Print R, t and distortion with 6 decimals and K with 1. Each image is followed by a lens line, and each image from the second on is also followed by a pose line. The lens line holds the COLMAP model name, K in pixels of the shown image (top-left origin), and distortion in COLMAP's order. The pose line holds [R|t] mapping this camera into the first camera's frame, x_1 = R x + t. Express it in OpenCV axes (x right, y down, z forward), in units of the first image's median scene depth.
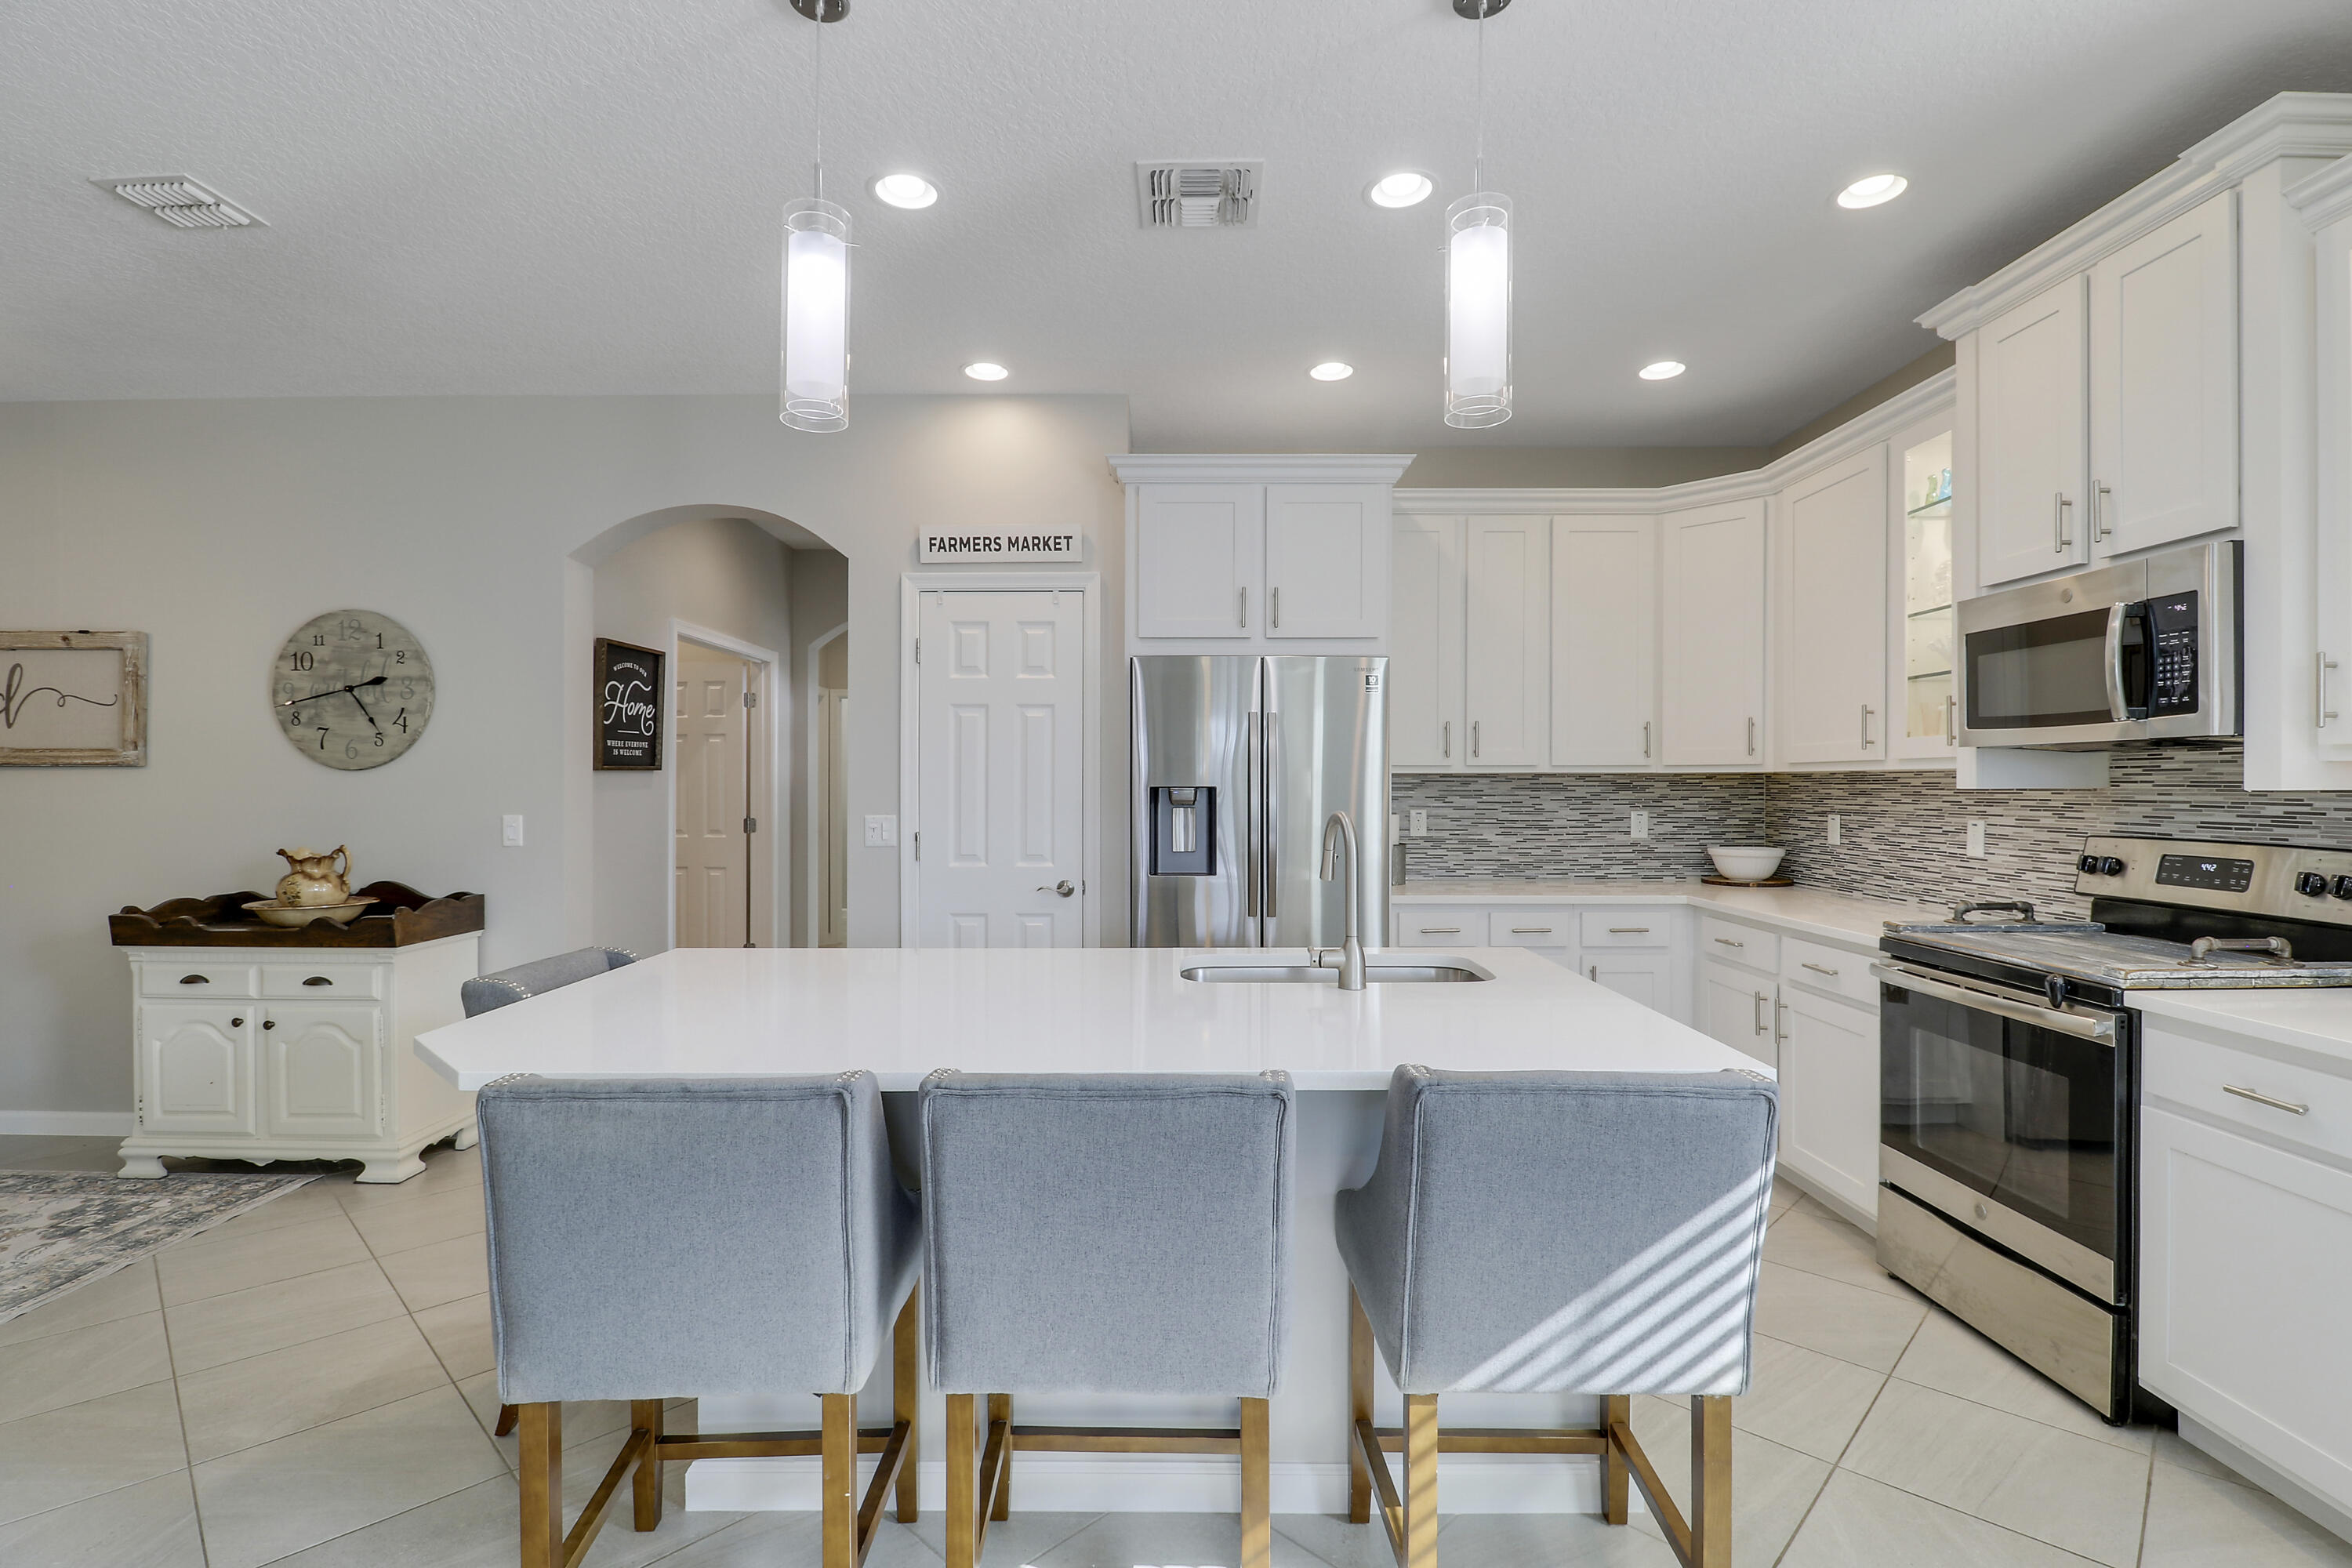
lens RADIAL K [[1111.8, 0, 1189.1], [0, 1111.8, 784.3], [0, 0, 1]] dist [-0.001511, -0.007001]
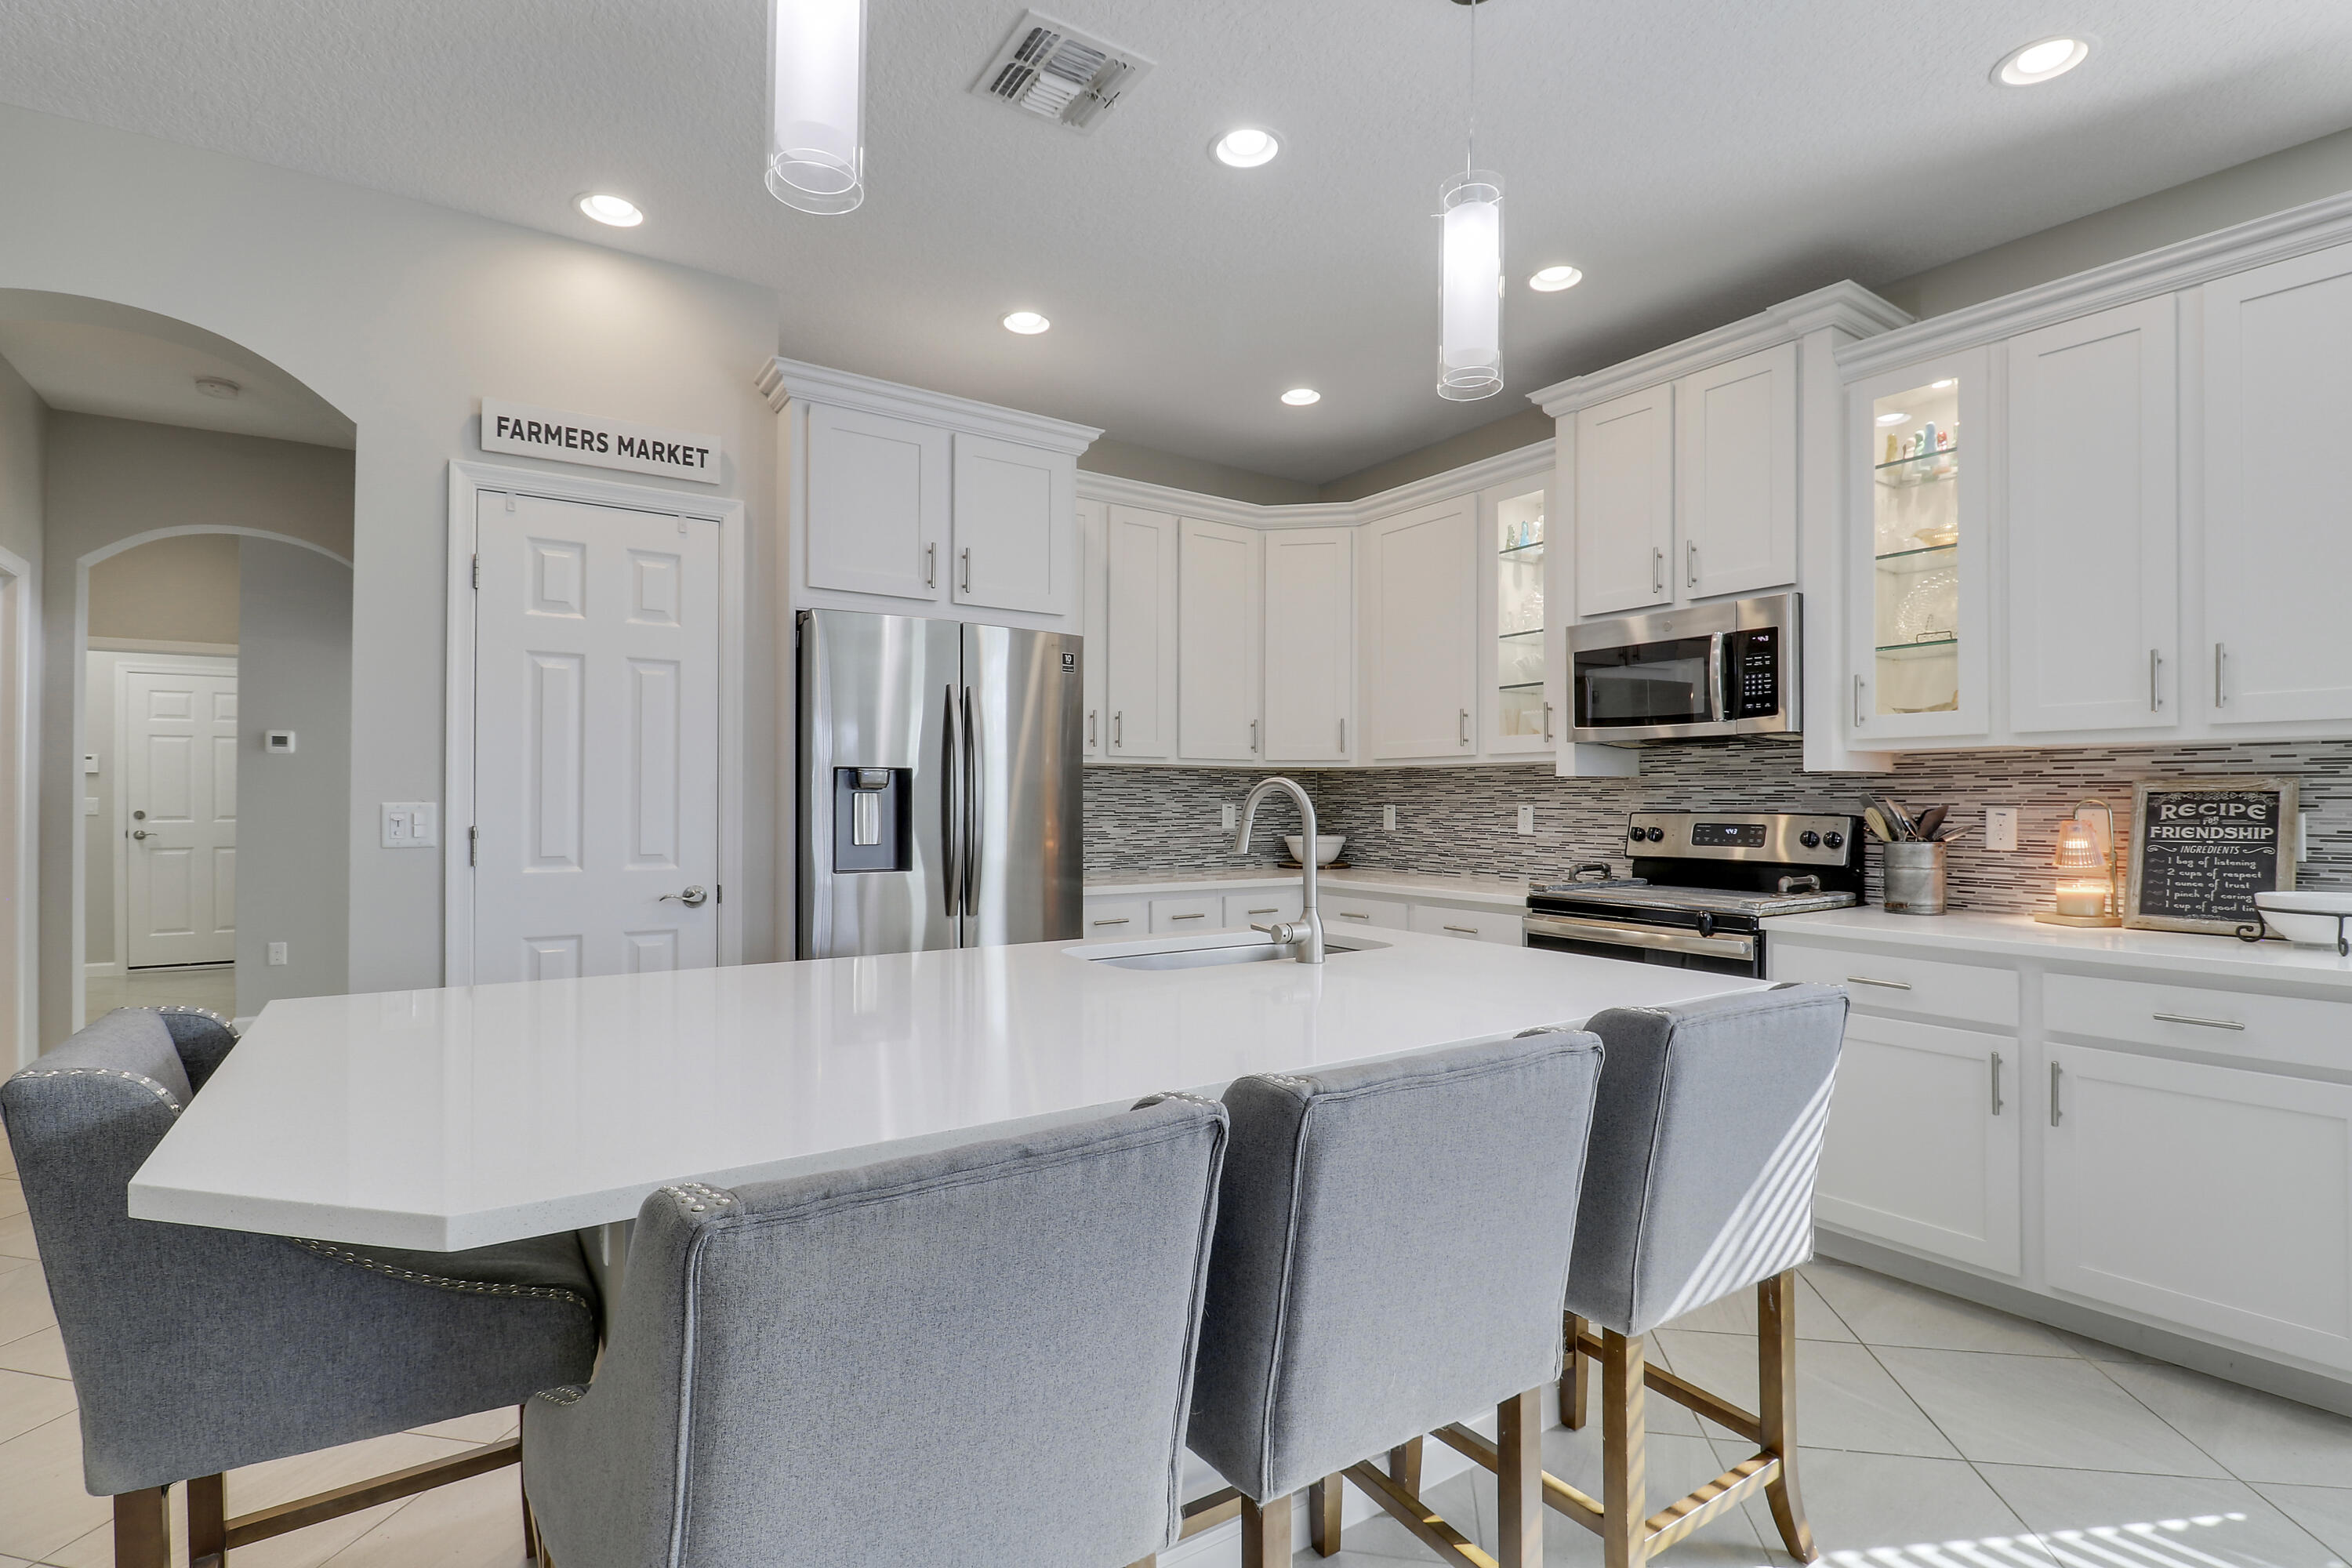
lens RADIAL K [[1111.8, 0, 1180.0], [0, 1111.8, 796.2], [0, 0, 1]] dist [-0.001511, -0.007001]
pose [[0.822990, 0.006899, 0.568015, -0.404067], [-0.003504, 0.999969, -0.007068, 0.040594], [-0.568046, 0.003827, 0.822988, 0.231330]]
